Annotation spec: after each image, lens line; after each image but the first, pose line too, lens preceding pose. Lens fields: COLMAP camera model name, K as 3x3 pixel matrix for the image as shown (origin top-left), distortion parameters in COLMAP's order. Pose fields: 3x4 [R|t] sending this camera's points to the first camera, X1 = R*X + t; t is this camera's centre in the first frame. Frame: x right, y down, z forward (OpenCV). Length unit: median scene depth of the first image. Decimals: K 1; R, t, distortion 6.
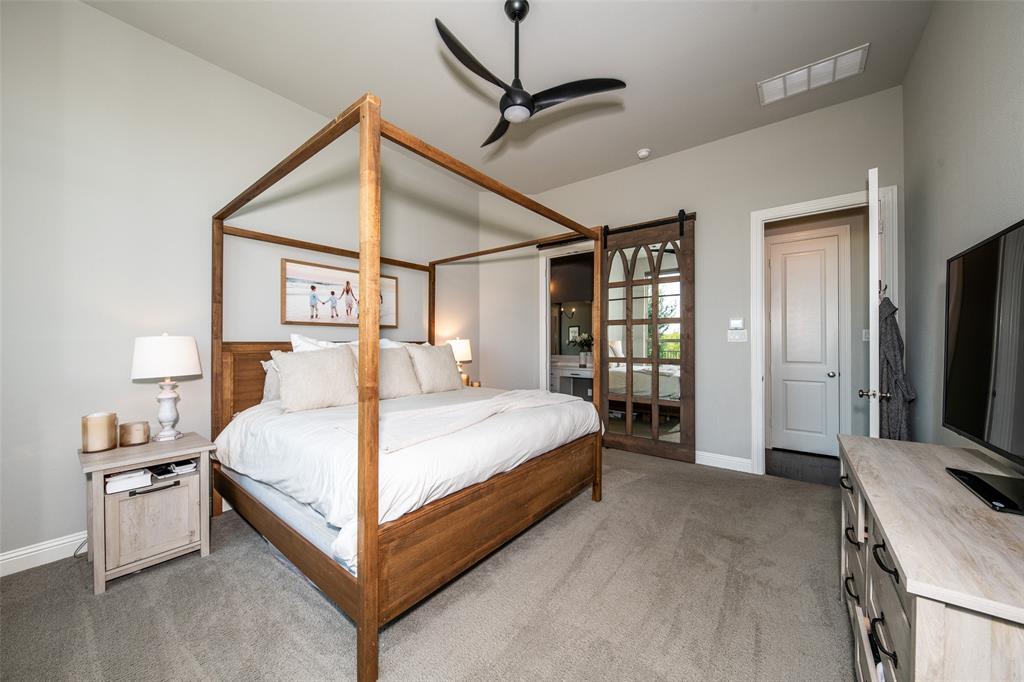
lens RADIAL K [[372.5, 0, 512.0], [0, 372.5, 341.0], [0, 0, 1]] dist [-0.000043, 0.000015]
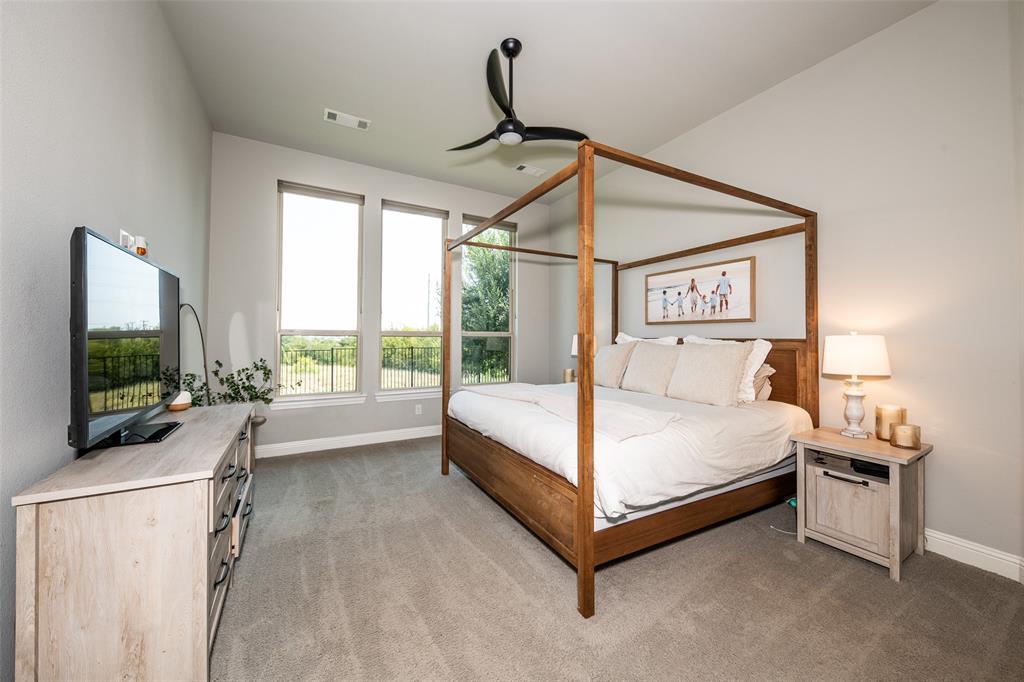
lens RADIAL K [[372.5, 0, 512.0], [0, 372.5, 341.0], [0, 0, 1]] dist [-0.000043, 0.000015]
pose [[-0.395741, 0.004104, -0.918353, 0.703366], [-0.005776, 0.999959, 0.006958, 0.004499], [0.918344, 0.008058, -0.395701, 0.982245]]
